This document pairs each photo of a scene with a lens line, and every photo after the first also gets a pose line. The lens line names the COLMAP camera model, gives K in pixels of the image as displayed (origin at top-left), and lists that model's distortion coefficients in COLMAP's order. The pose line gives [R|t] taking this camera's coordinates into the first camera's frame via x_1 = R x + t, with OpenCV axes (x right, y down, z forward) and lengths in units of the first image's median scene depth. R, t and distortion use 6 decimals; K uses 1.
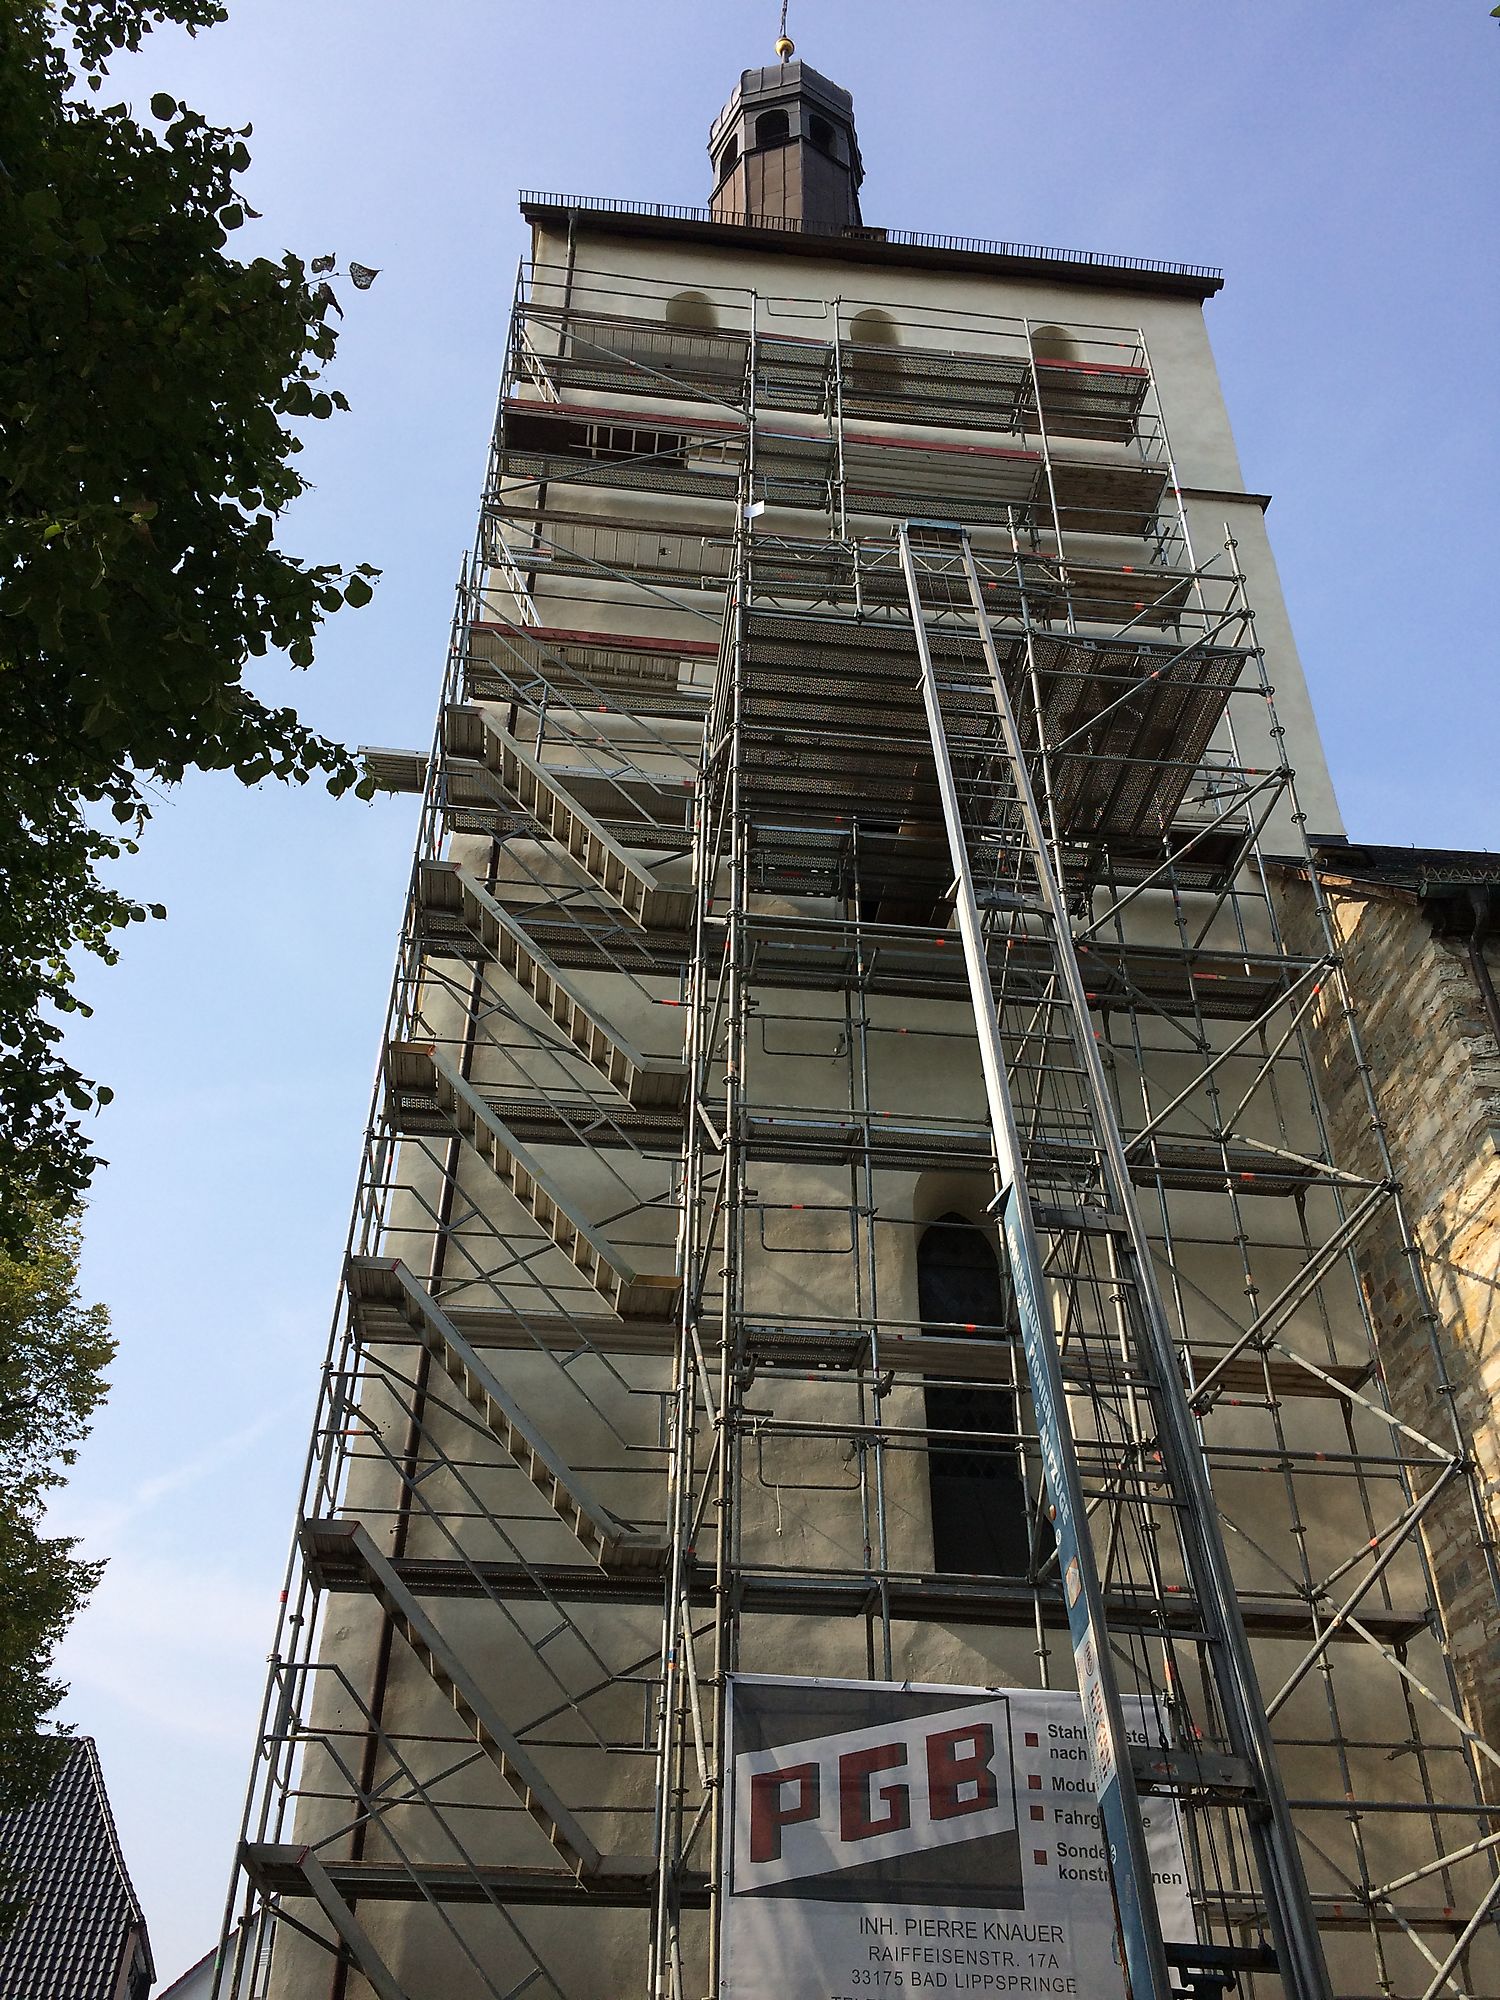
lens RADIAL K [[1724.4, 0, 717.2], [0, 1724.4, 996.1], [0, 0, 1]] dist [0.105860, -0.132783]
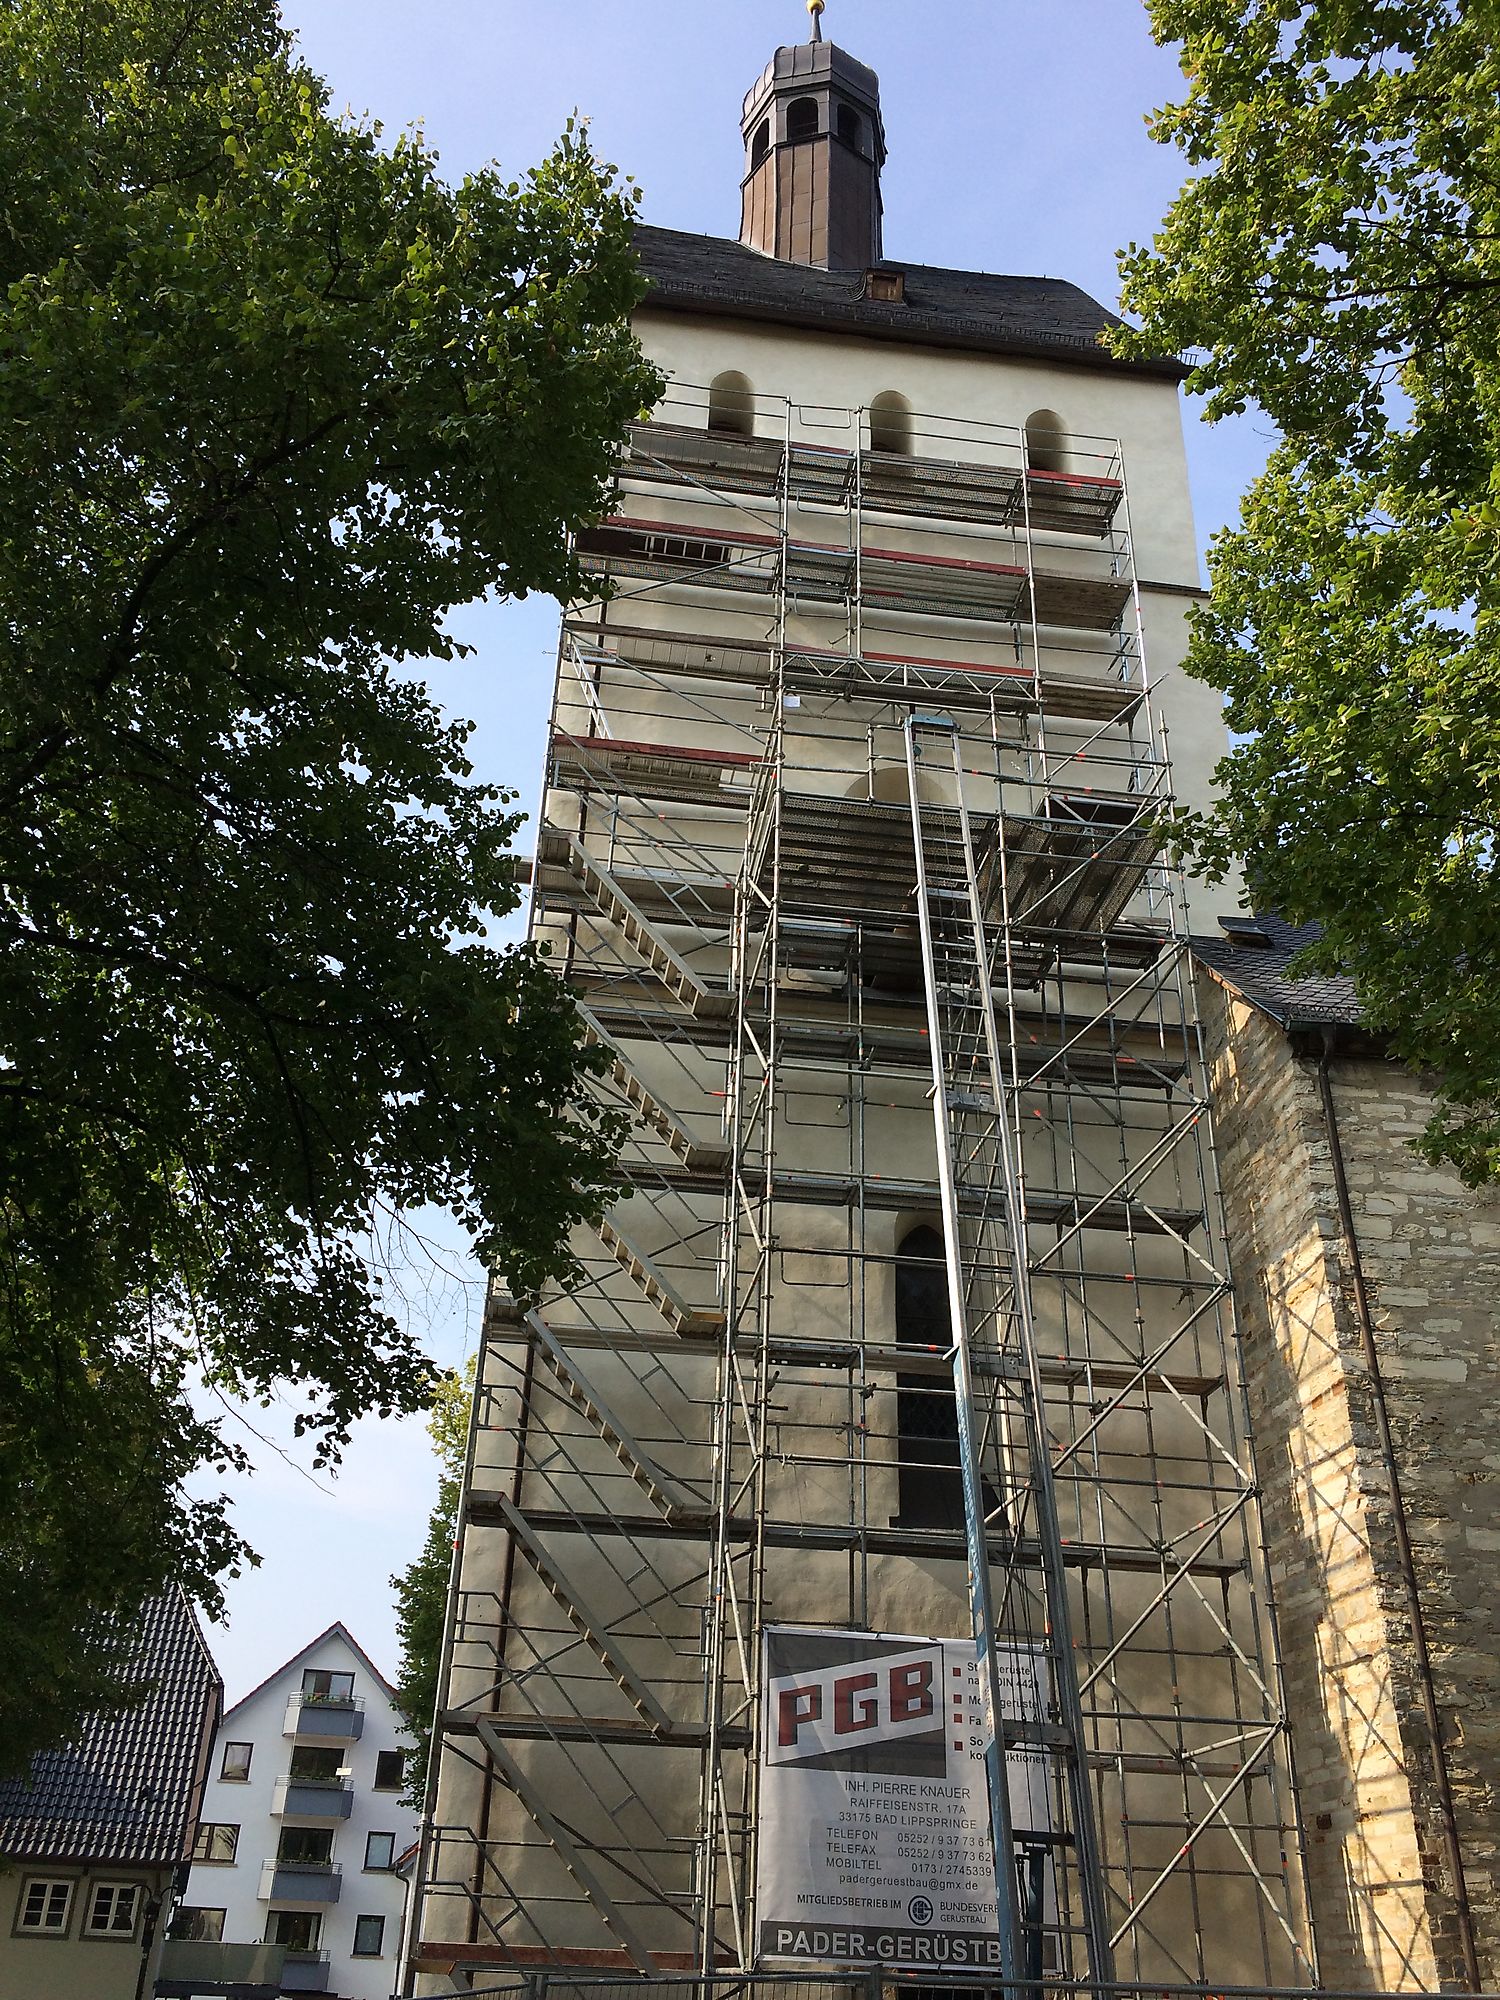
lens RADIAL K [[1748.2, 0, 701.8], [0, 1748.2, 981.1], [0, 0, 1]] dist [0.107902, -0.137353]
pose [[0.999623, 0.027108, 0.004251, -0.047839], [-0.027425, 0.991996, 0.123255, -0.250283], [-0.000876, -0.123325, 0.992366, -0.330884]]
